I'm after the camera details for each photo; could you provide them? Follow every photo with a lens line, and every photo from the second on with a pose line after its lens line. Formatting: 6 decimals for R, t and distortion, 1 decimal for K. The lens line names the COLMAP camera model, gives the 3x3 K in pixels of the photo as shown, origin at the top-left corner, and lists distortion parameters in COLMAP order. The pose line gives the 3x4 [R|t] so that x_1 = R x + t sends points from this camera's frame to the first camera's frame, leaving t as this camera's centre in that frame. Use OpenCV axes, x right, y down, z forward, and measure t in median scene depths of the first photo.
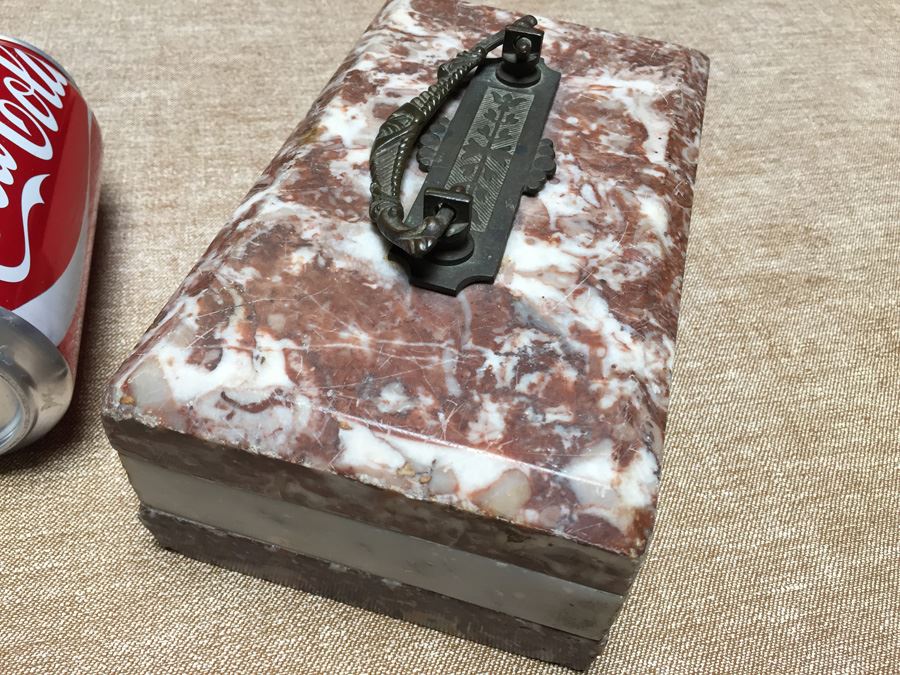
lens RADIAL K [[784.5, 0, 450.0], [0, 784.5, 337.5], [0, 0, 1]] dist [0.087378, -0.147898]
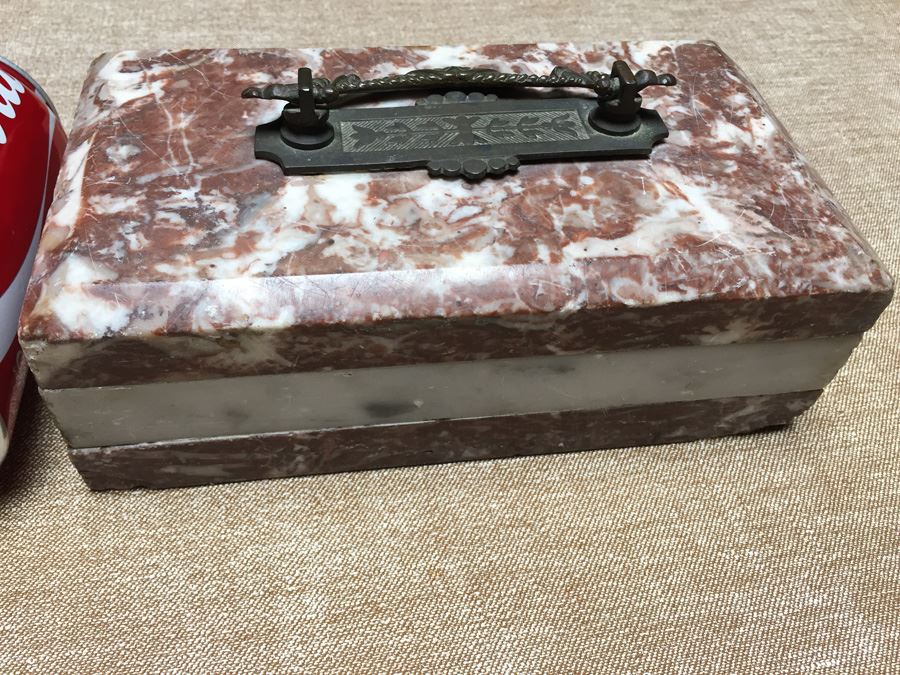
lens RADIAL K [[784.5, 0, 450.0], [0, 784.5, 337.5], [0, 0, 1]] dist [0.087378, -0.147898]
pose [[0.399656, 0.648656, -0.647704, 0.979178], [-0.703551, 0.670005, 0.236875, -0.332626], [0.587615, 0.361024, 0.724134, 0.453656]]
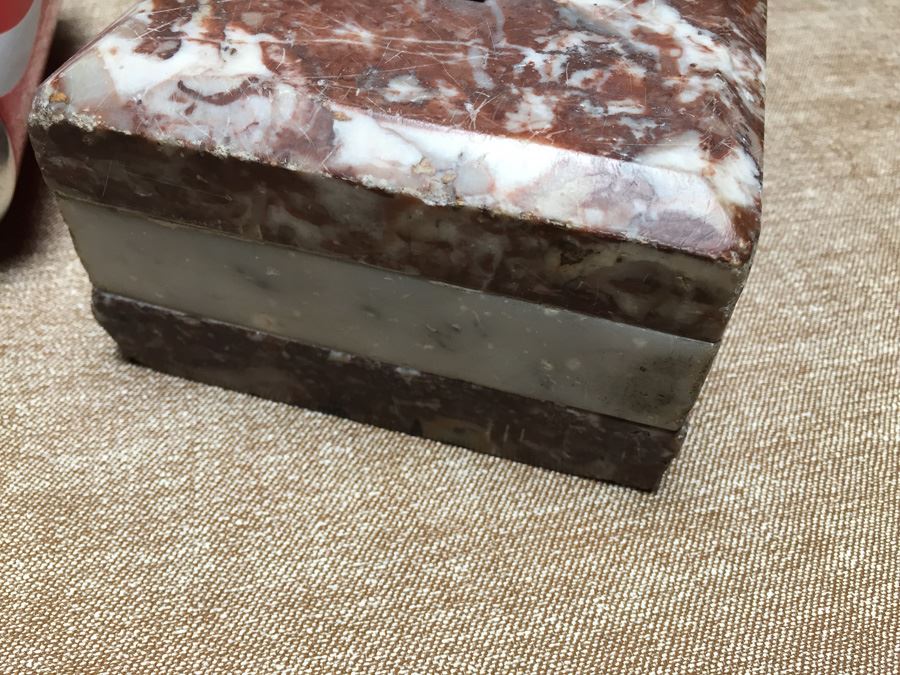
lens RADIAL K [[796.2, 0, 450.0], [0, 796.2, 337.5], [0, 0, 1]] dist [0.086201, -0.166253]
pose [[0.999680, -0.017427, -0.018332, -0.016635], [0.017271, 0.999813, -0.008666, 0.285672], [0.018479, 0.008346, 0.999794, 0.205692]]
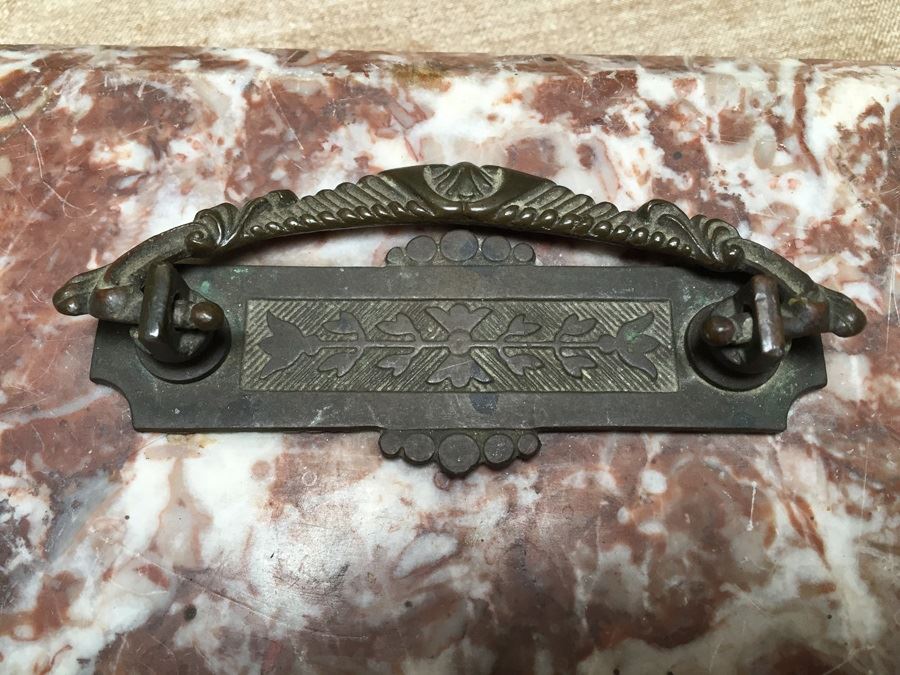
lens RADIAL K [[775.3, 0, 450.0], [0, 775.3, 337.5], [0, 0, 1]] dist [0.081591, -0.160589]
pose [[0.257609, 0.902704, -0.344619, 0.268080], [-0.724568, 0.416427, 0.549172, -0.626740], [0.639249, 0.108229, 0.761346, 0.690910]]
